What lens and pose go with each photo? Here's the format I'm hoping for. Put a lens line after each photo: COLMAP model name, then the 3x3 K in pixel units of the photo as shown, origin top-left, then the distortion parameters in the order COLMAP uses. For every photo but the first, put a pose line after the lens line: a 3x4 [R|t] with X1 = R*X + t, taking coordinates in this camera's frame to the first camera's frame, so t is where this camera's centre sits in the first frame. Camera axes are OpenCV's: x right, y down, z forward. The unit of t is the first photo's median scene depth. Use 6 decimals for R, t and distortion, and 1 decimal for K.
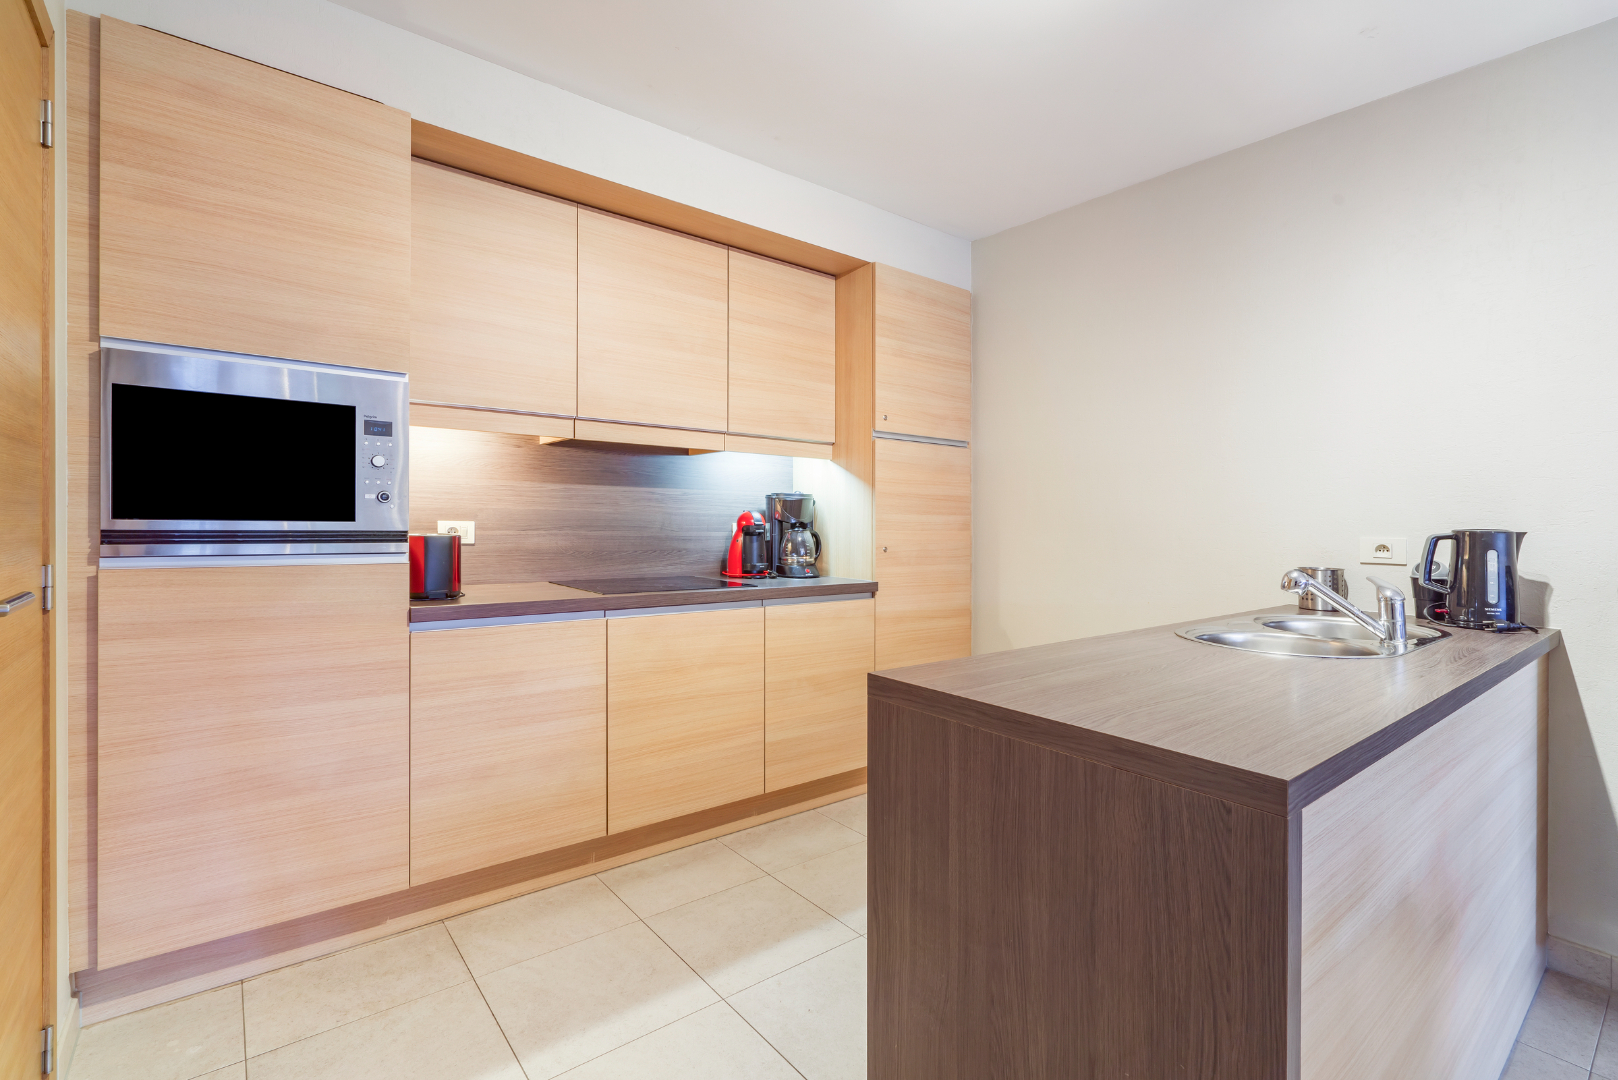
lens RADIAL K [[726.2, 0, 831.0], [0, 726.2, 516.6], [0, 0, 1]] dist [0.002148, 0.000253]
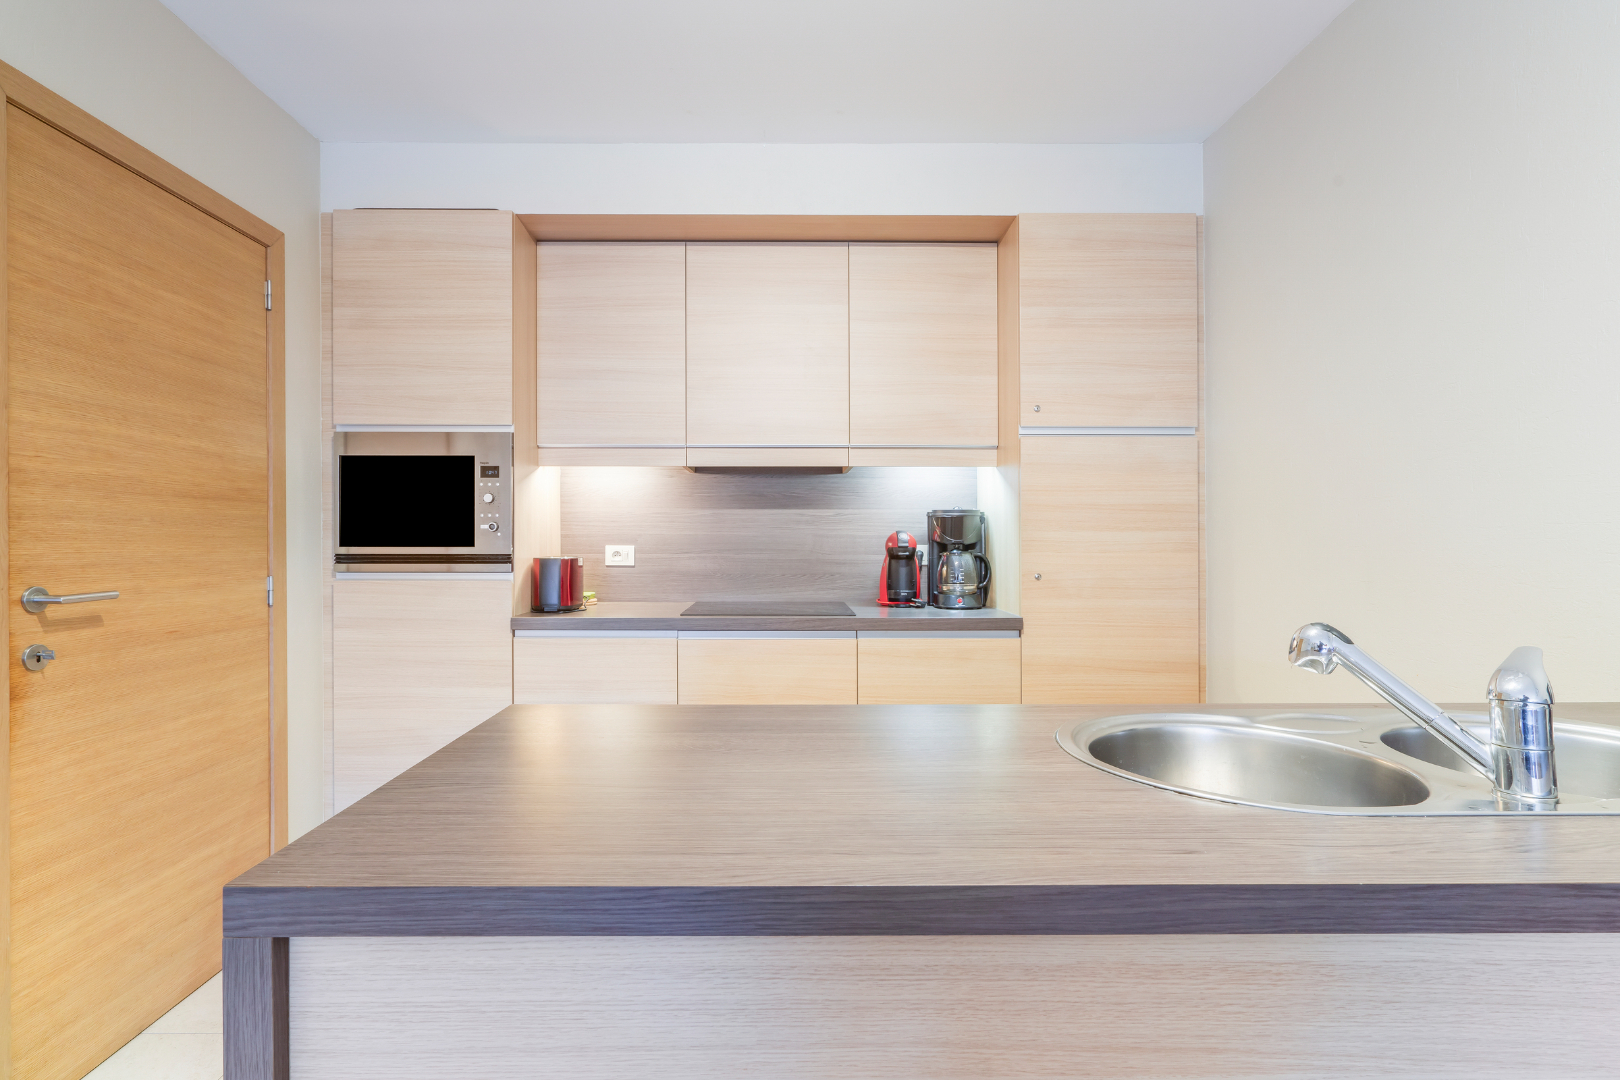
lens RADIAL K [[772.8, 0, 806.2], [0, 772.8, 547.5], [0, 0, 1]] dist [-0.011486, 0.000326]
pose [[0.783298, -0.007355, -0.621602, 0.412040], [0.014076, 0.999883, 0.005906, 0.005245], [0.621486, -0.013376, 0.783311, 0.199666]]
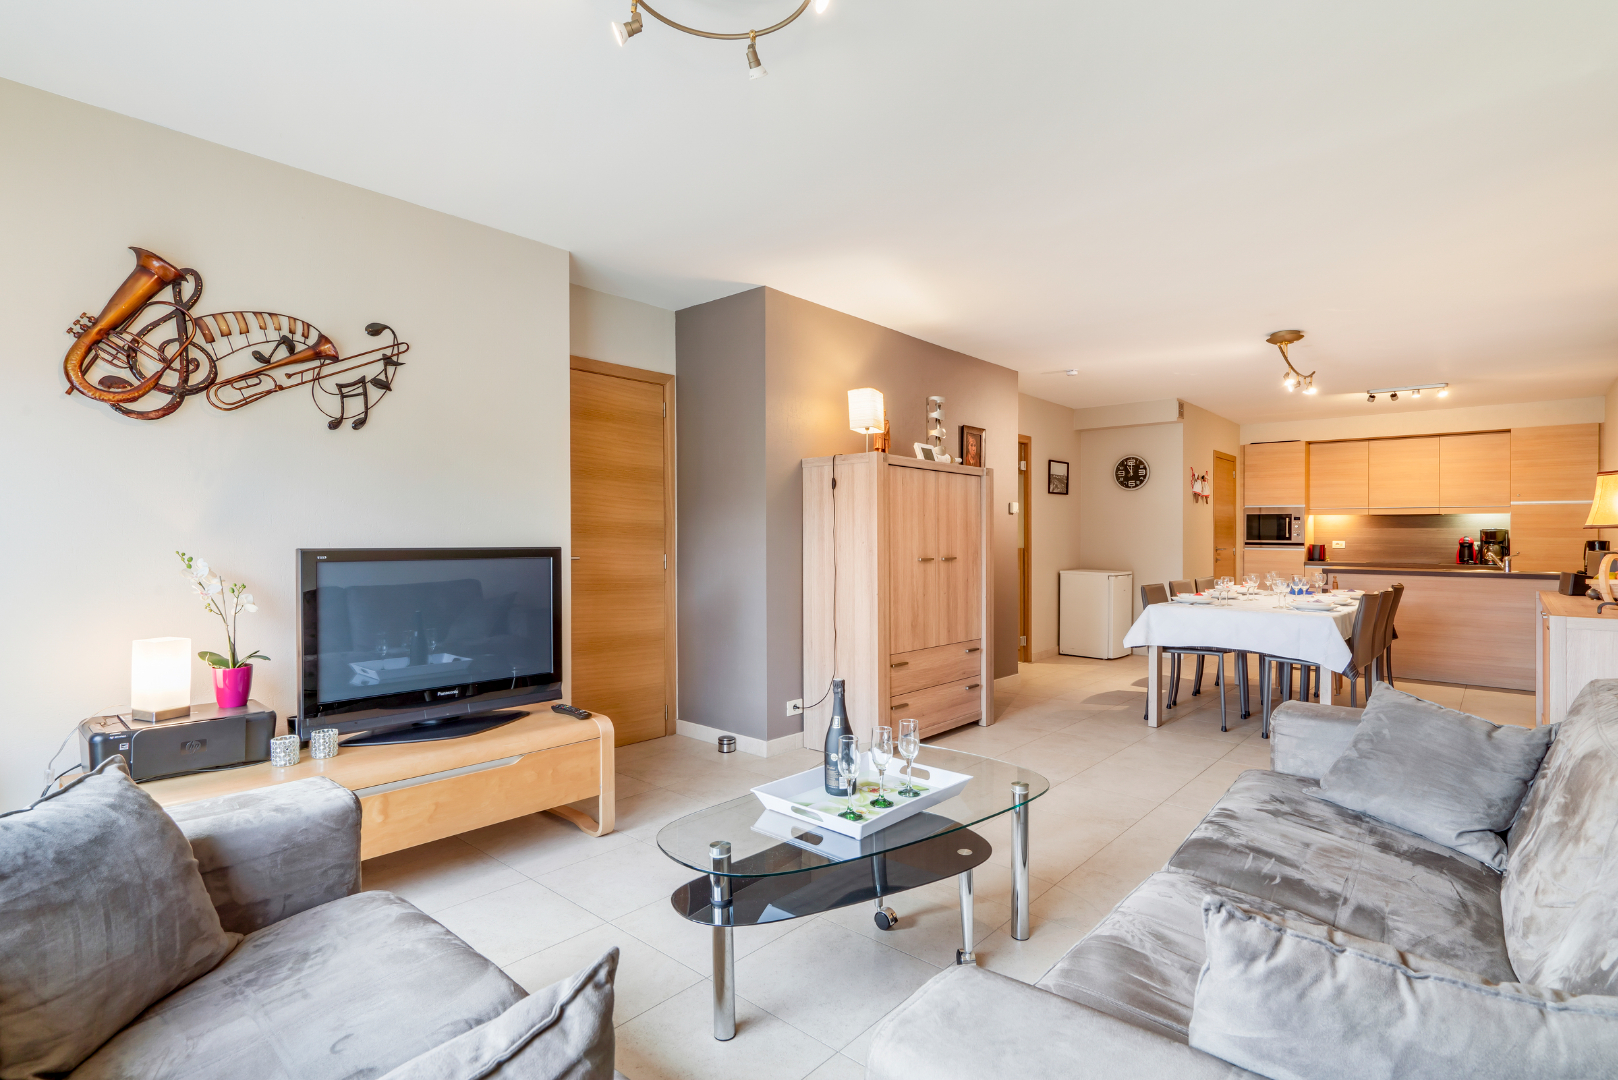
lens RADIAL K [[740.9, 0, 809.0], [0, 740.9, 540.0], [0, 0, 1]] dist [0.005377, 0.000480]
pose [[0.119427, -0.008331, -0.992808, 2.223864], [-0.003020, 0.999957, -0.008755, 0.033768], [0.992838, 0.004044, 0.119397, -1.562319]]
